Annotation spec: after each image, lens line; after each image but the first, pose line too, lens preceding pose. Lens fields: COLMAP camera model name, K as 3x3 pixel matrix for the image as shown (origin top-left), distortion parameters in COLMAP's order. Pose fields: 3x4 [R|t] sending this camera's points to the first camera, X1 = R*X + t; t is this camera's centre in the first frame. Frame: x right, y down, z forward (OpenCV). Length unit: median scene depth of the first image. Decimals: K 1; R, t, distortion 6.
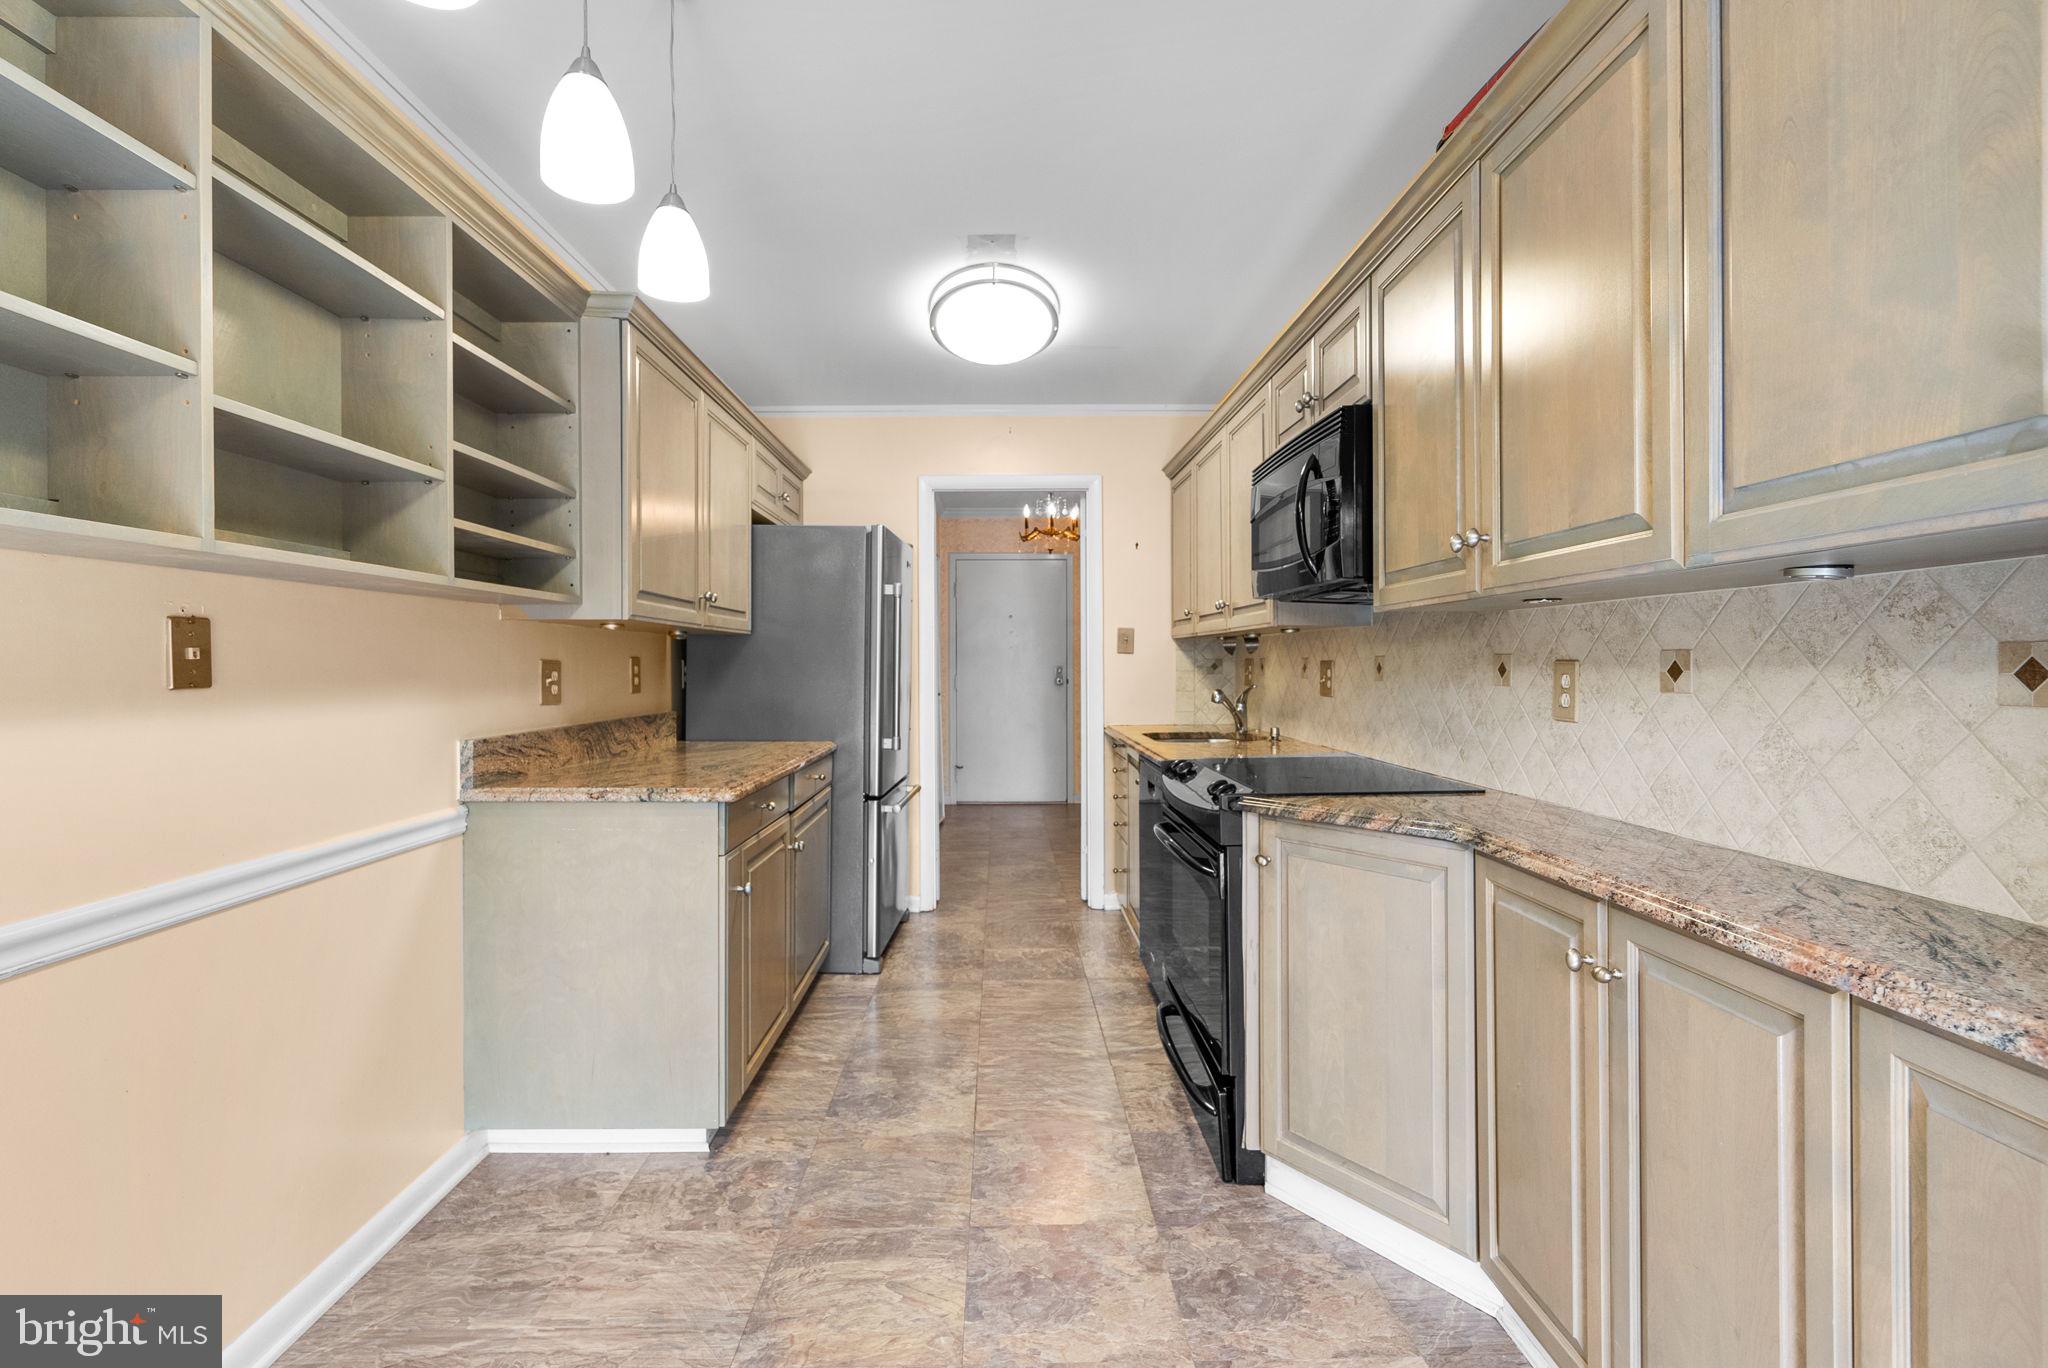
lens RADIAL K [[908.6, 0, 1020.3], [0, 908.6, 652.8], [0, 0, 1]] dist [-0.001756, 0.000142]
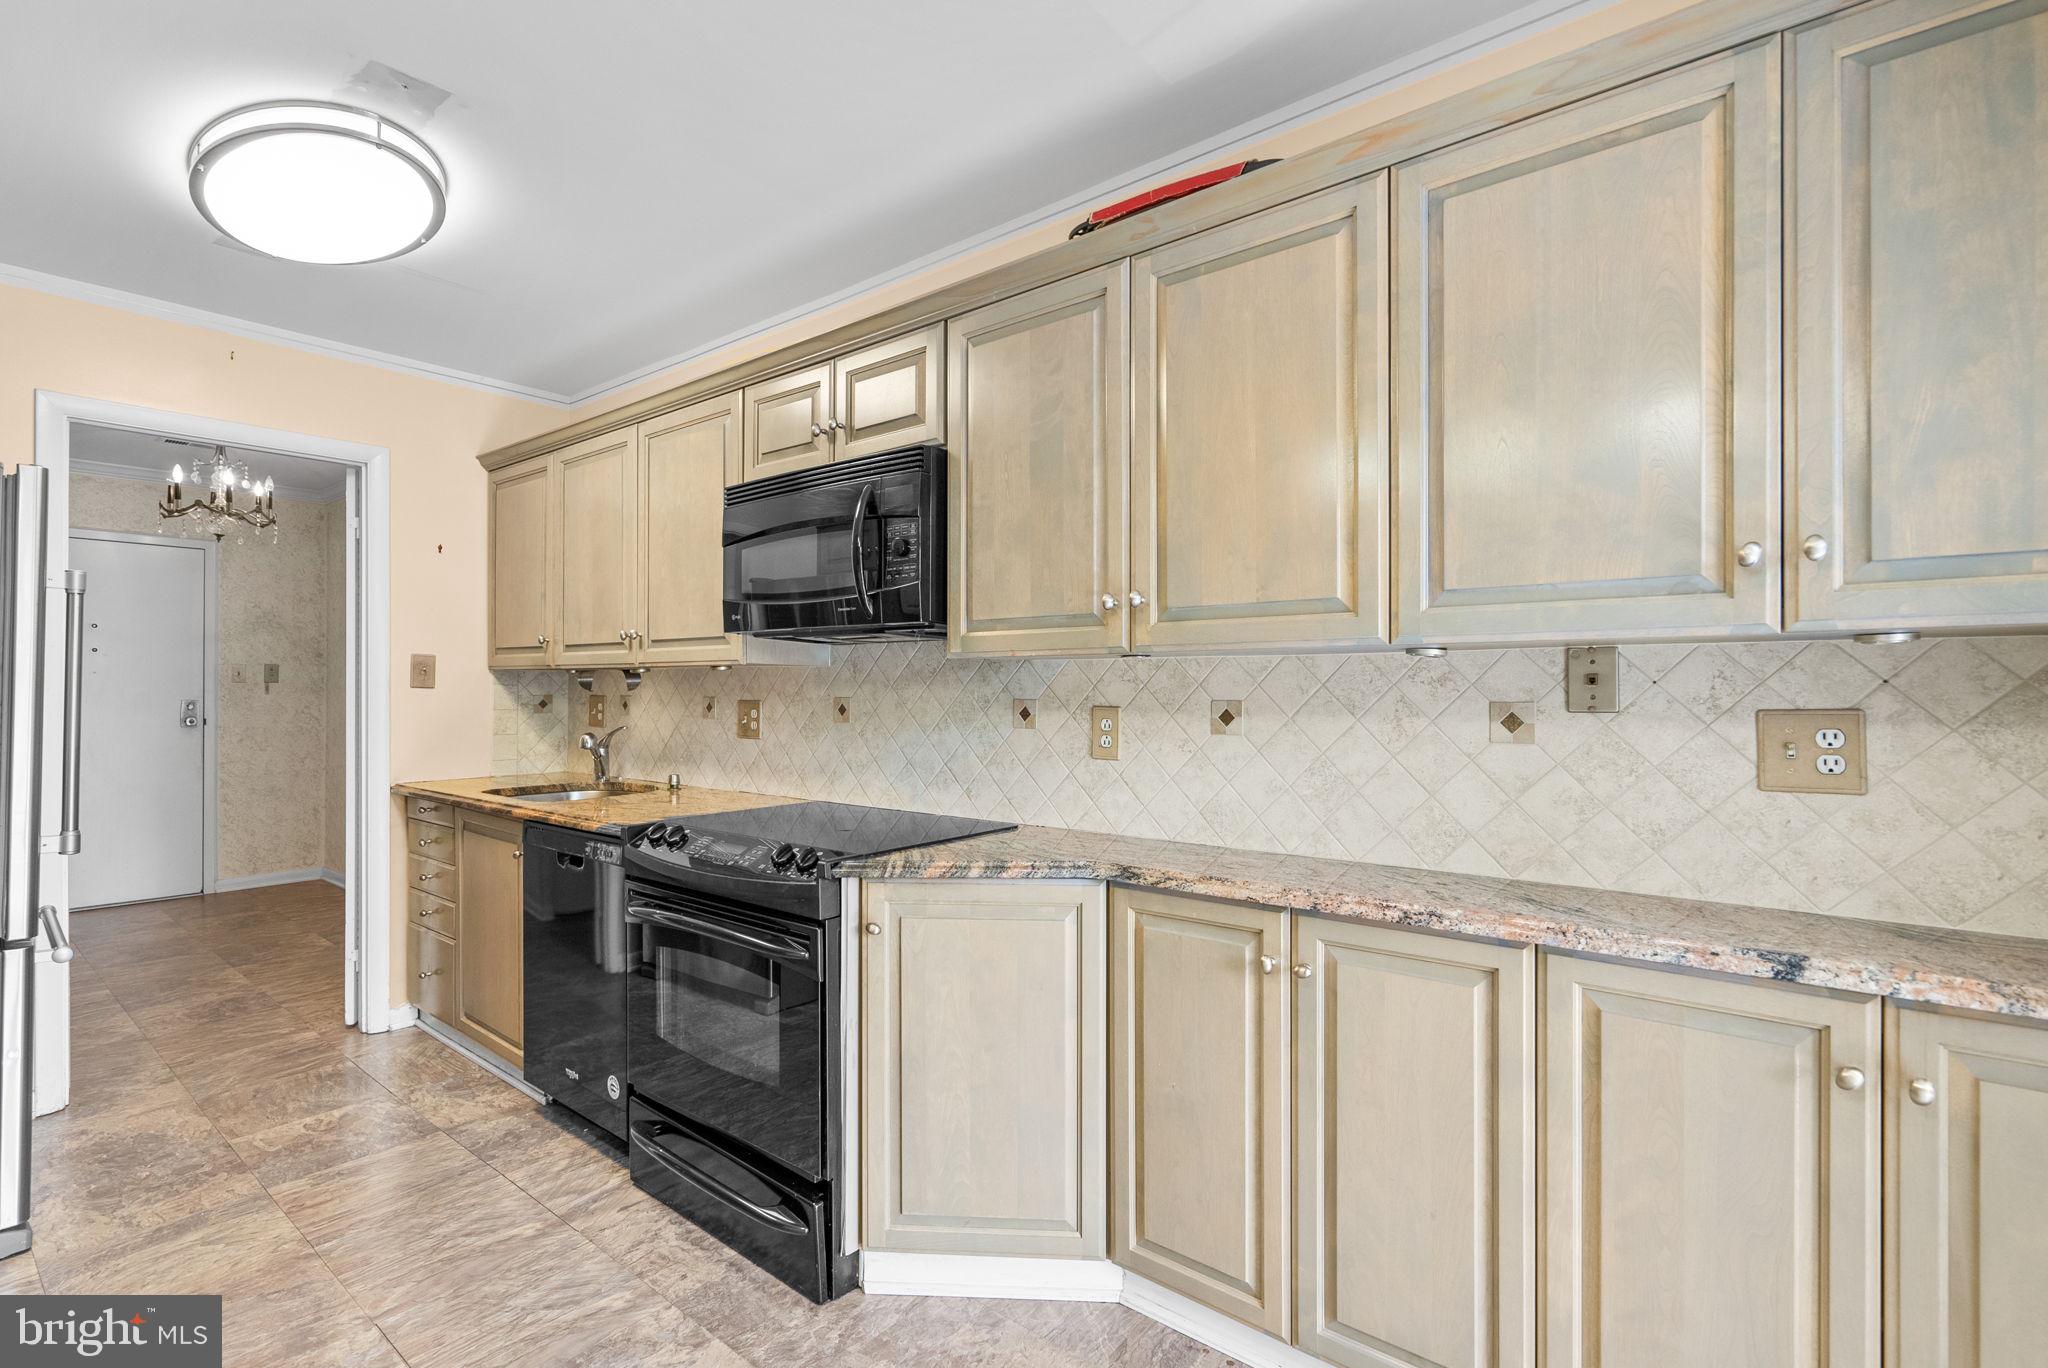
lens RADIAL K [[917.3, 0, 1026.5], [0, 917.3, 680.5], [0, 0, 1]] dist [-0.007113, 0.000529]
pose [[0.661359, 0.011398, 0.749983, -0.333386], [-0.010355, 0.999928, -0.006065, -0.016278], [-0.749998, -0.003754, 0.661429, 0.290996]]
